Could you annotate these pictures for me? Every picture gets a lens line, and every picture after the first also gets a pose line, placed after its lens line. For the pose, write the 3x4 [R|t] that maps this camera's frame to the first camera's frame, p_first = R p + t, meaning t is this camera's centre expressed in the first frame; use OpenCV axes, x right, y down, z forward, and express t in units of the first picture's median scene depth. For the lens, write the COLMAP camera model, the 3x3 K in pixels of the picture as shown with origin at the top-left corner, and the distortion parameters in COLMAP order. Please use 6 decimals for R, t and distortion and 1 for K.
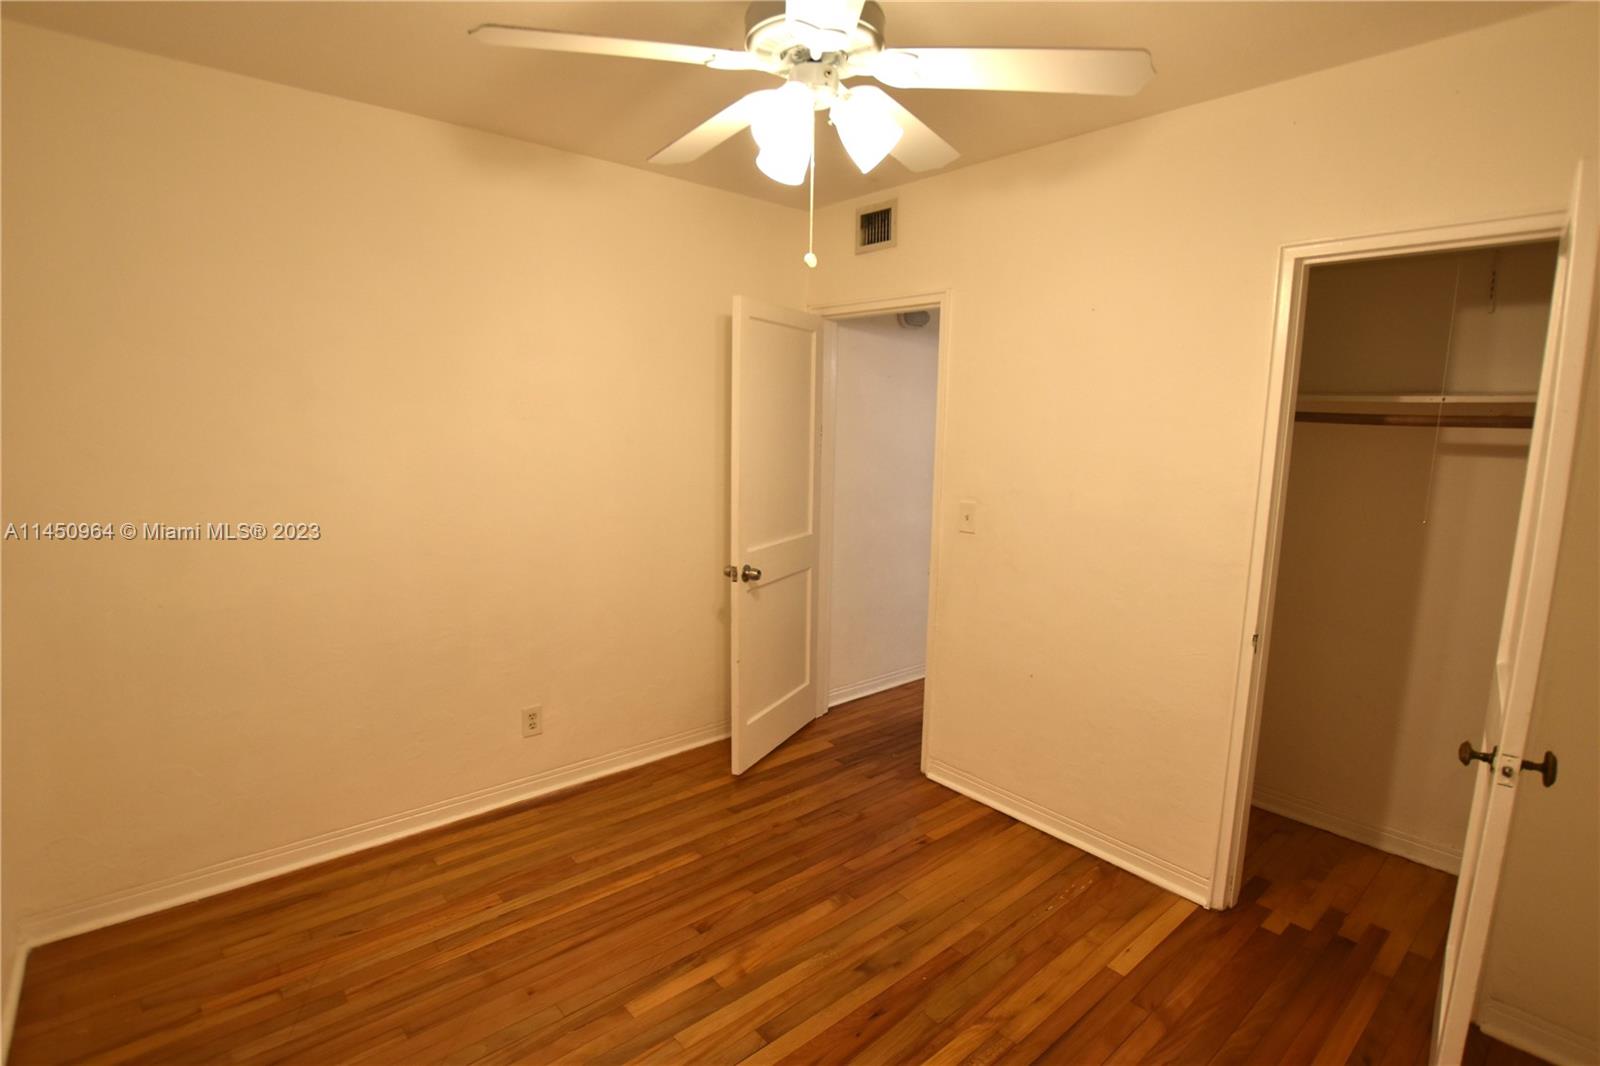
lens RADIAL K [[768.5, 0, 800.0], [0, 768.5, 533.0], [0, 0, 1]] dist [-0.002289, 0.000108]
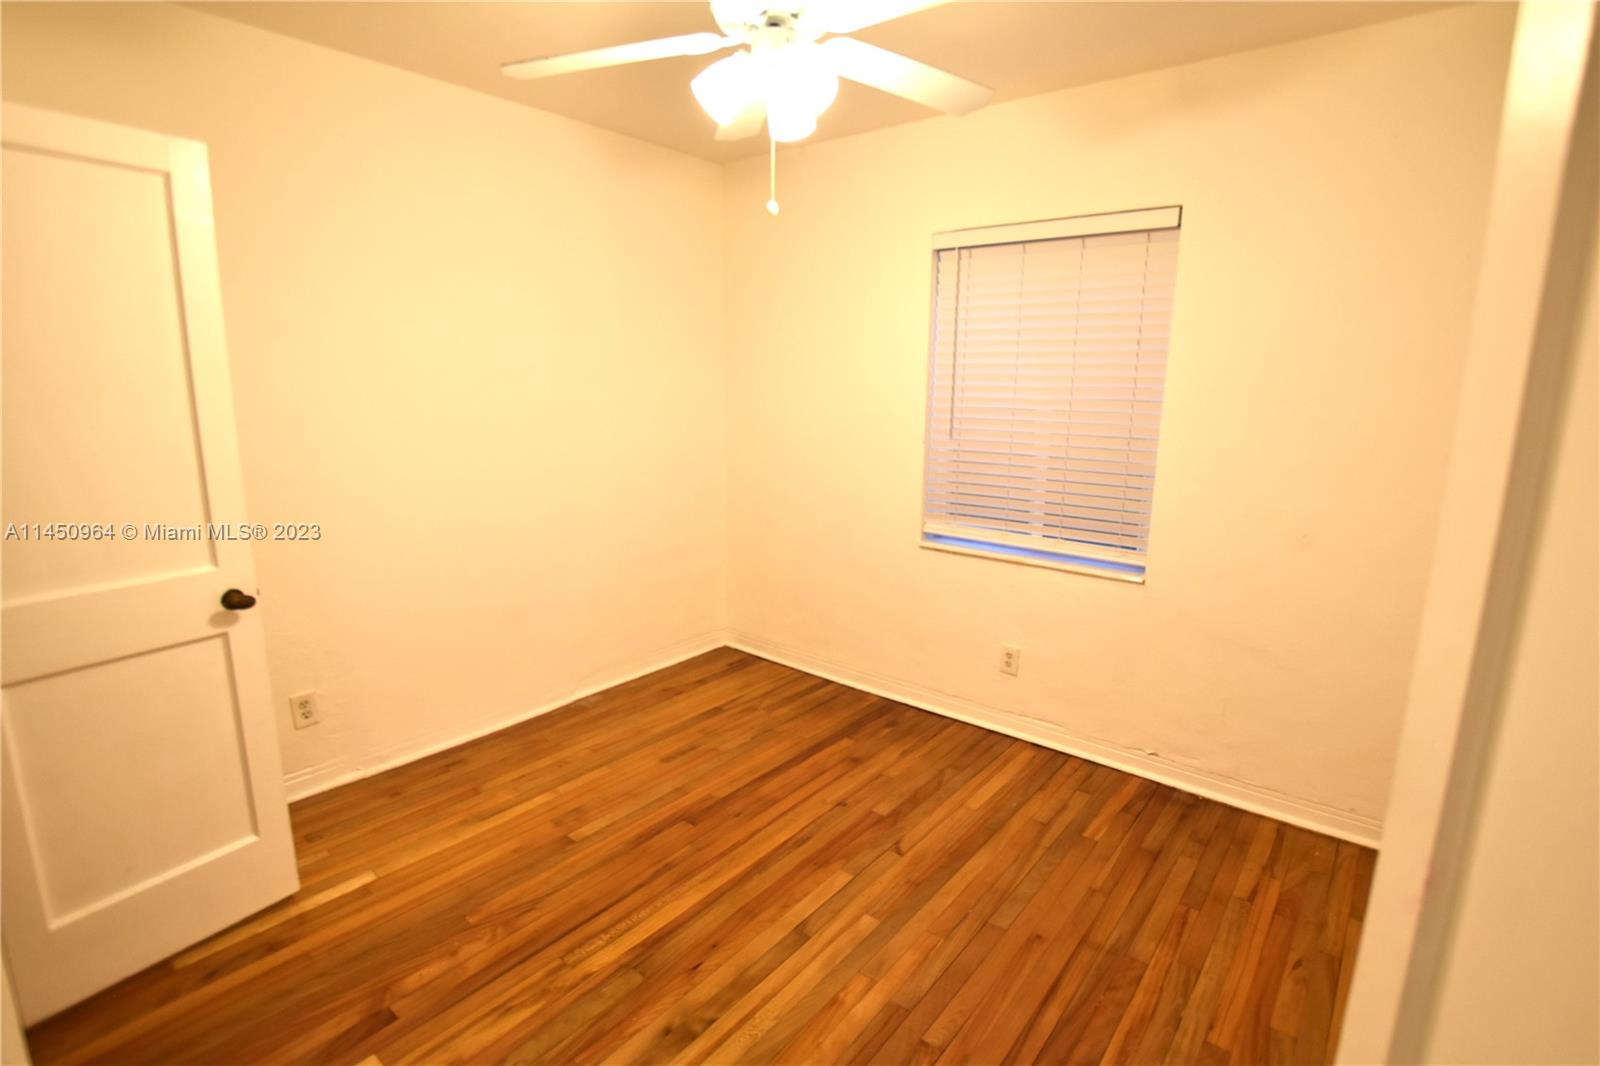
lens RADIAL K [[777.1, 0, 800.0], [0, 777.1, 533.0], [0, 0, 1]] dist [-0.012651, 0.000728]
pose [[-0.982566, 0.015633, -0.185256, 0.146175], [-0.049696, 0.938114, 0.342742, -0.248467], [0.179149, 0.345973, -0.920982, 1.805681]]
